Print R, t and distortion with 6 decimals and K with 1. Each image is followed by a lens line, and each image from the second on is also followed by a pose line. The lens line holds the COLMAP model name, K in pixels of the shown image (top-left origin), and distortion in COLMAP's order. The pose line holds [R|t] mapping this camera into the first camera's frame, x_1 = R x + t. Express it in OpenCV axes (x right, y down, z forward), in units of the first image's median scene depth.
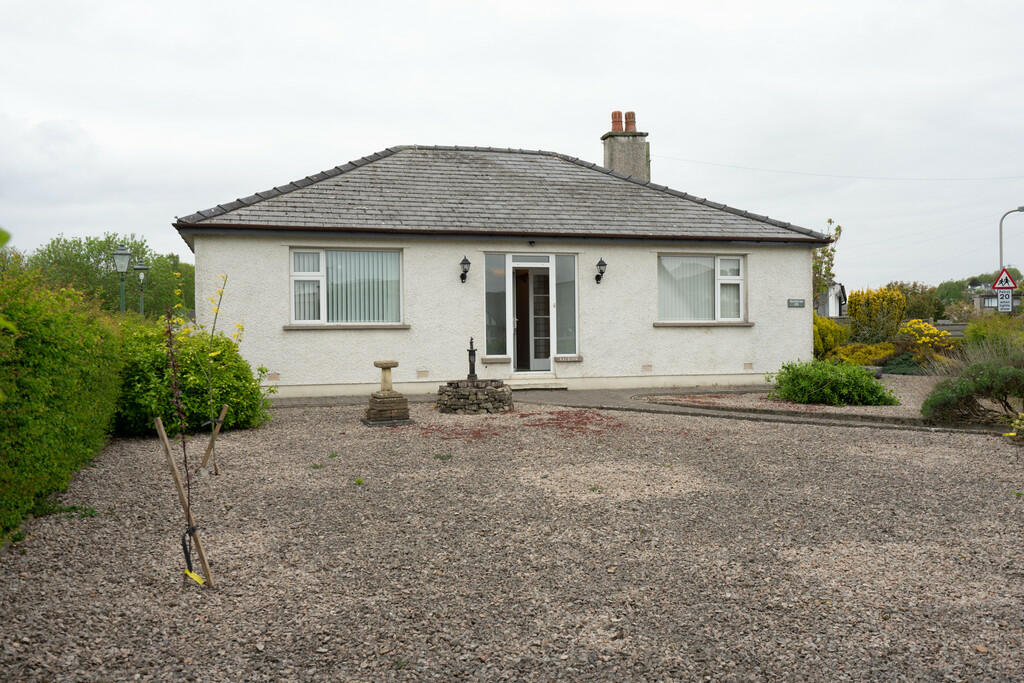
lens RADIAL K [[874.0, 0, 508.9], [0, 874.0, 341.6], [0, 0, 1]] dist [-0.007832, 0.001950]
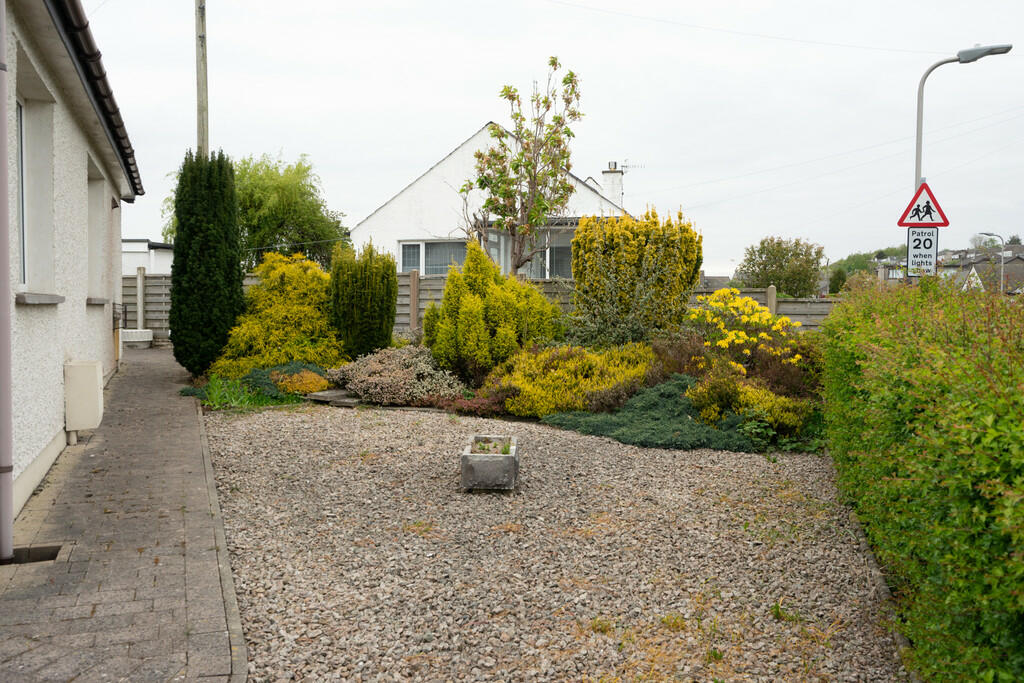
lens RADIAL K [[874.0, 0, 514.7], [0, 874.0, 342.5], [0, 0, 1]] dist [-0.007832, 0.001950]
pose [[0.995352, 0.014421, 0.095218, 0.308508], [-0.018419, 0.998979, 0.041246, -0.013991], [-0.094526, -0.042808, 0.994602, 0.555723]]
